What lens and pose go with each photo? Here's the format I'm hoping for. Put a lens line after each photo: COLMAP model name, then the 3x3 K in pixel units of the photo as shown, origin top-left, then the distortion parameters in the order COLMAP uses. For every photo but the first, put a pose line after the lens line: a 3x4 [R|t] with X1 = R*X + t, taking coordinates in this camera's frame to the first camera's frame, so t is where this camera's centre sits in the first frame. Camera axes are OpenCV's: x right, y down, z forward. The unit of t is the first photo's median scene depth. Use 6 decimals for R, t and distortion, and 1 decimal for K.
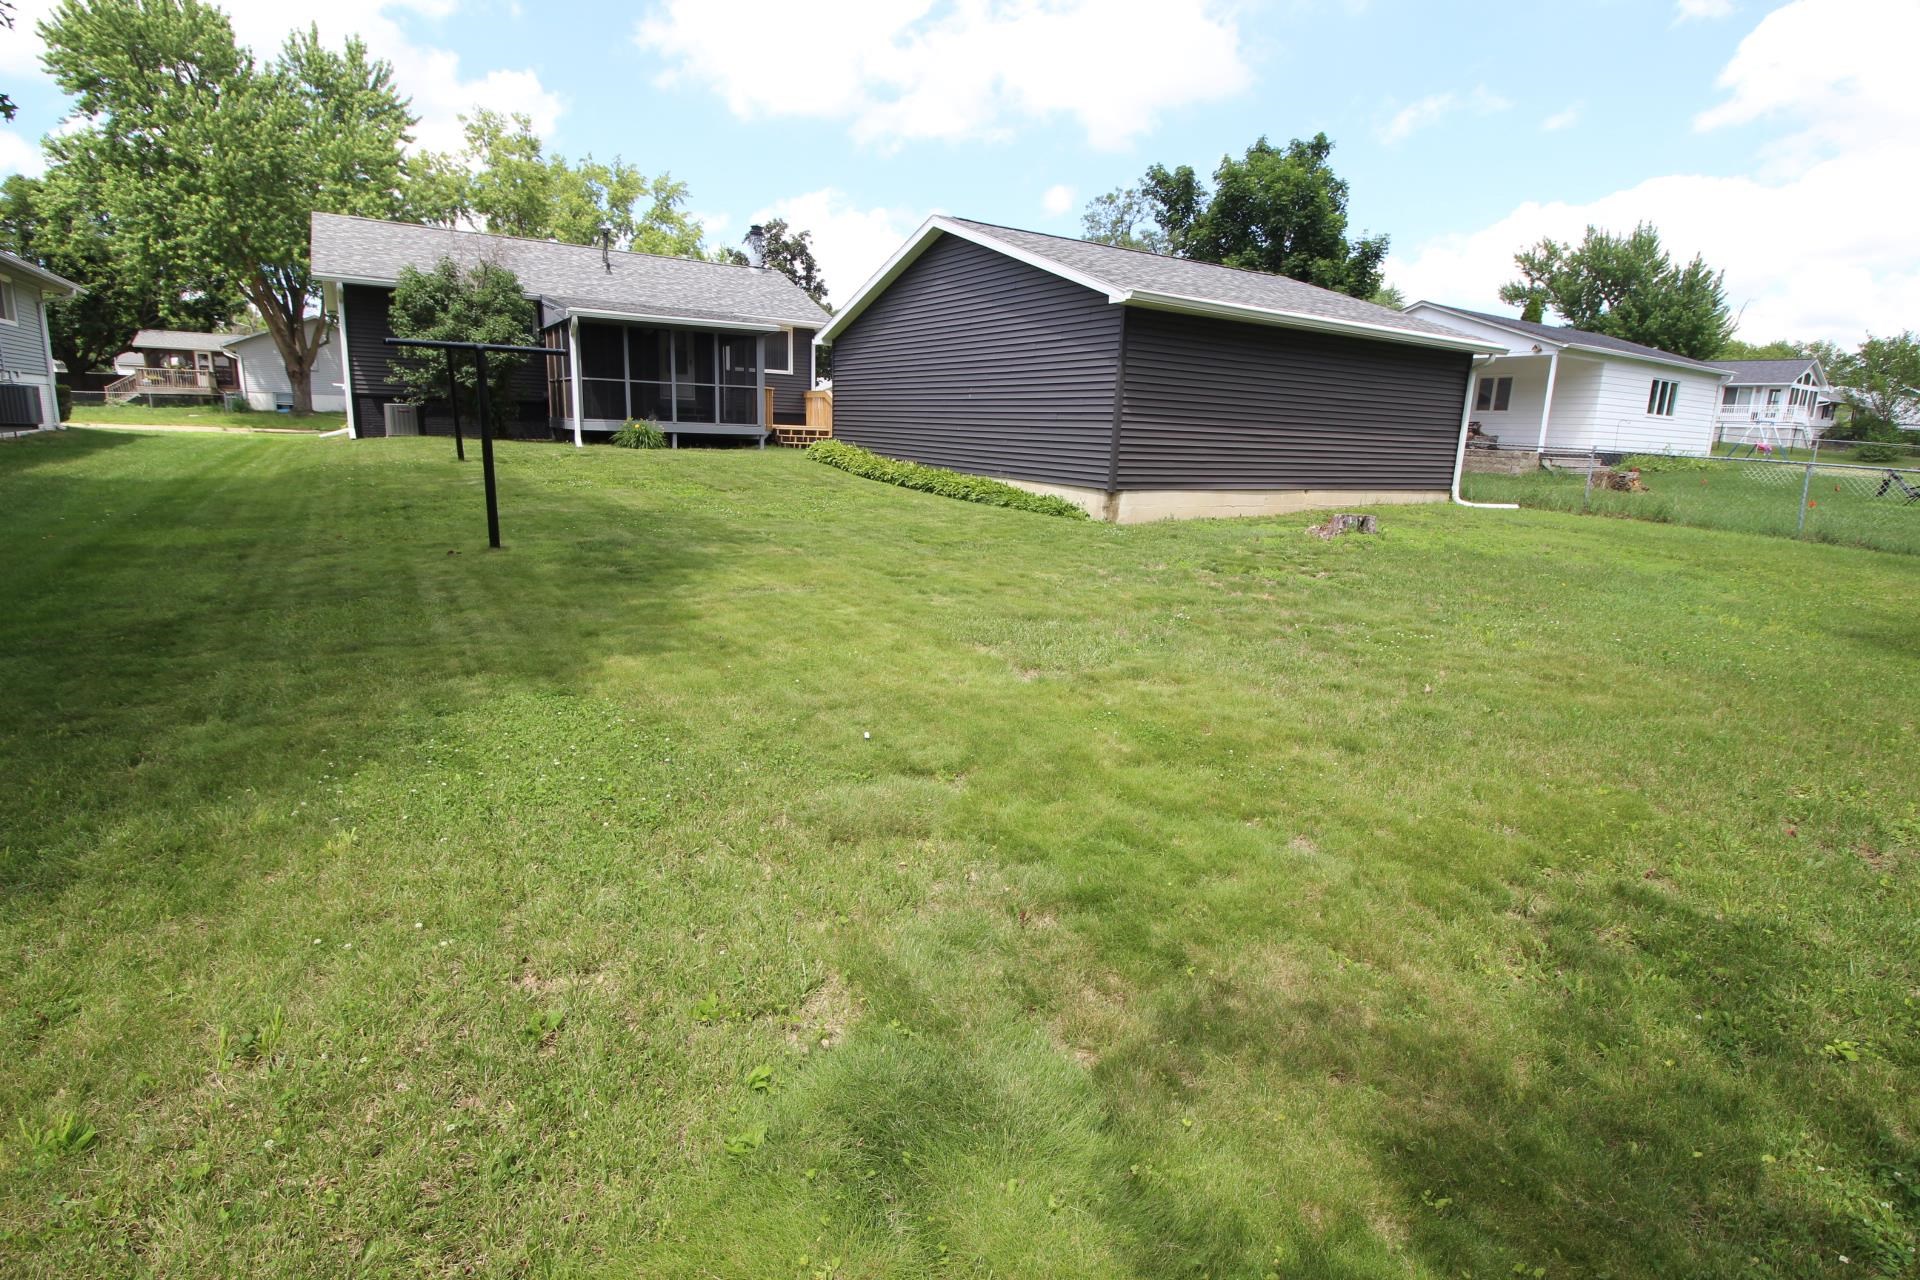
lens RADIAL K [[959.4, 0, 968.1], [0, 959.4, 640.8], [0, 0, 1]] dist [-0.003511, -0.002799]
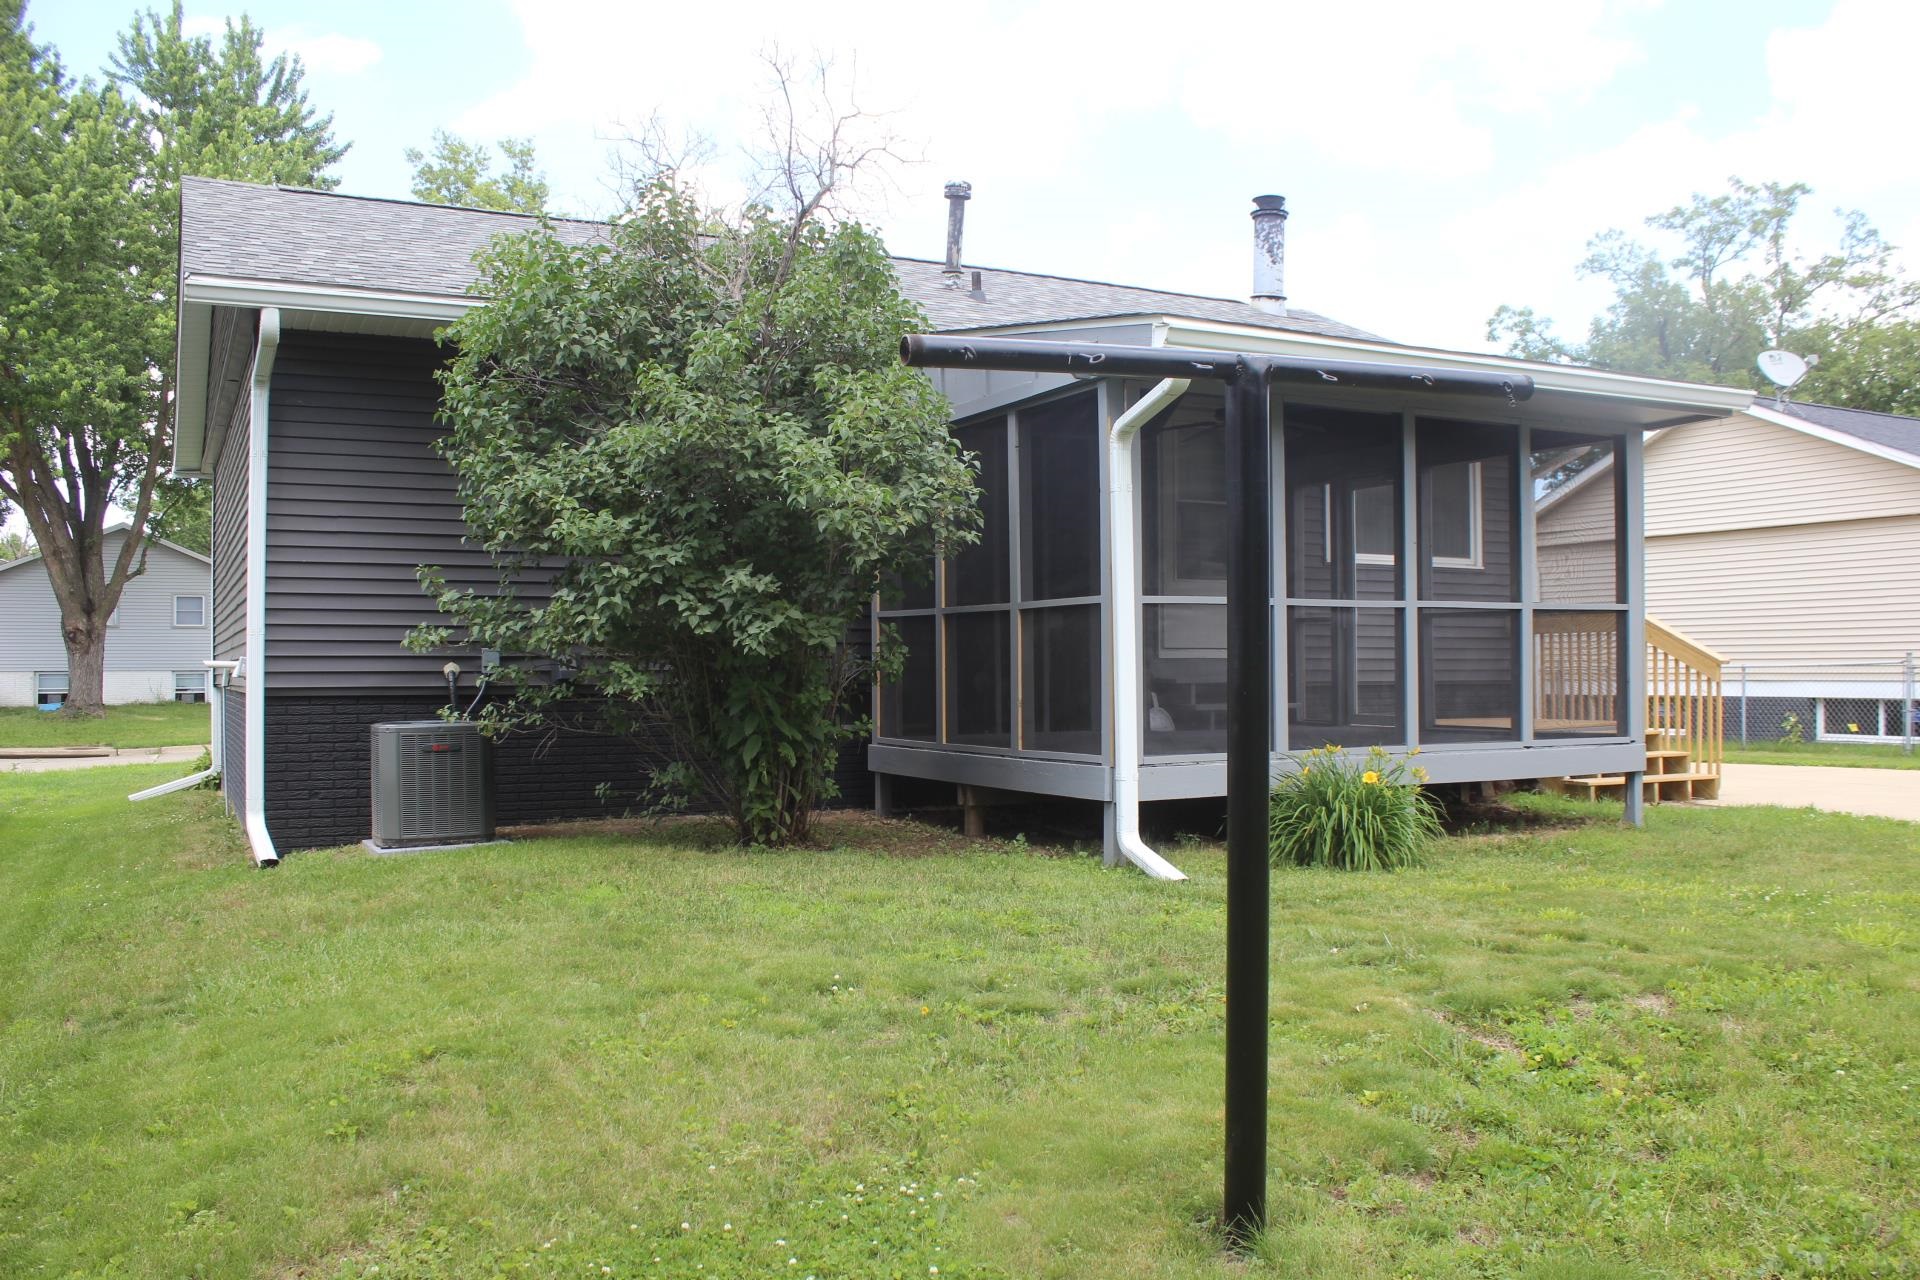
lens RADIAL K [[1619.0, 0, 971.2], [0, 1619.0, 680.0], [0, 0, 1]] dist [-0.151986, 0.135767]
pose [[0.996153, -0.042765, -0.076486, -0.346564], [0.025562, 0.976682, -0.213165, -0.135829], [0.083818, 0.210390, 0.974018, 0.487391]]
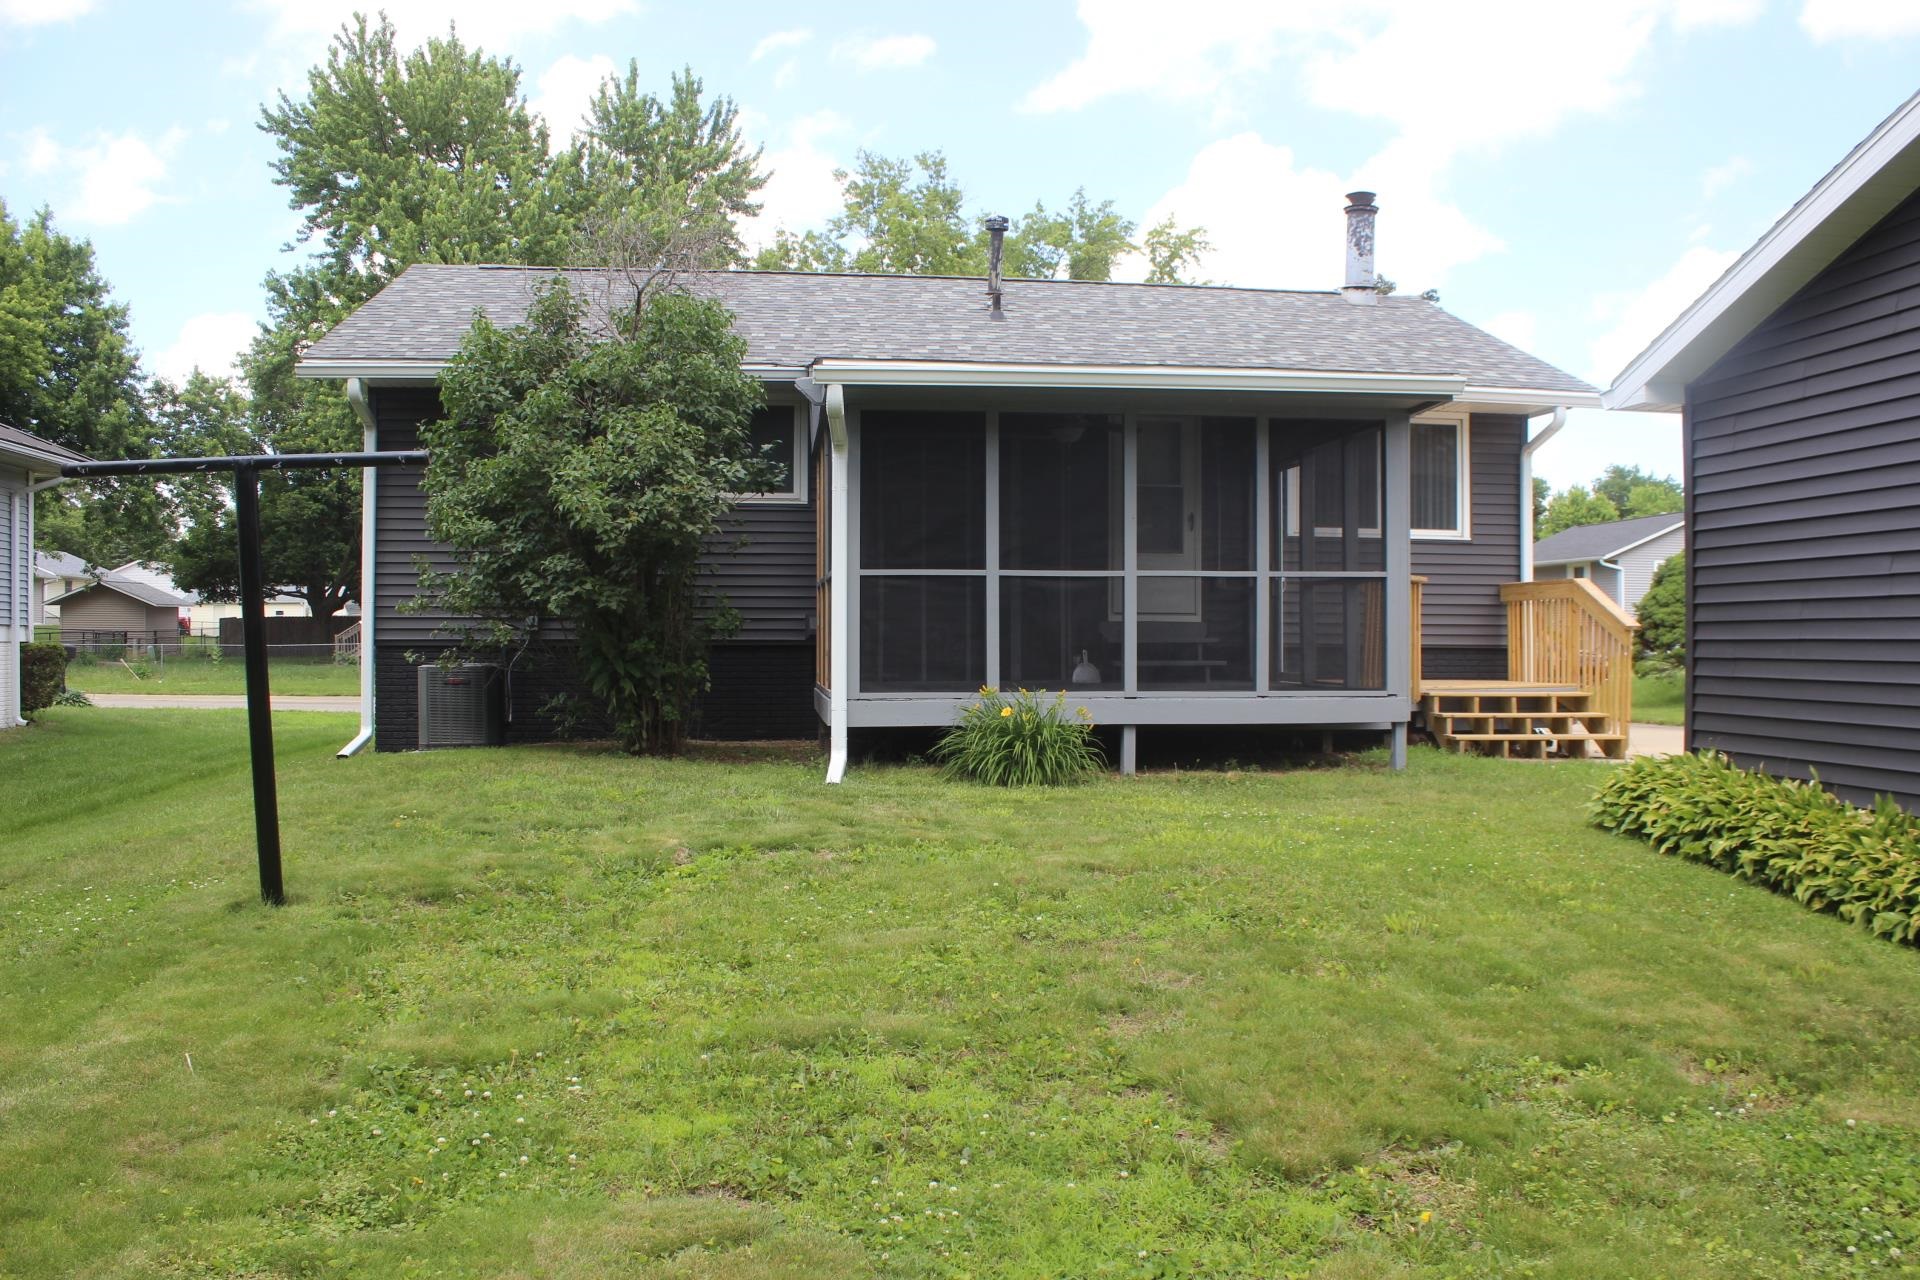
lens RADIAL K [[1619.0, 0, 971.2], [0, 1619.0, 680.0], [0, 0, 1]] dist [-0.151986, 0.135767]
pose [[0.911690, -0.026421, -0.410028, -0.117713], [-0.056932, 0.980181, -0.189746, -0.111544], [0.406915, 0.196334, 0.892117, 0.437752]]
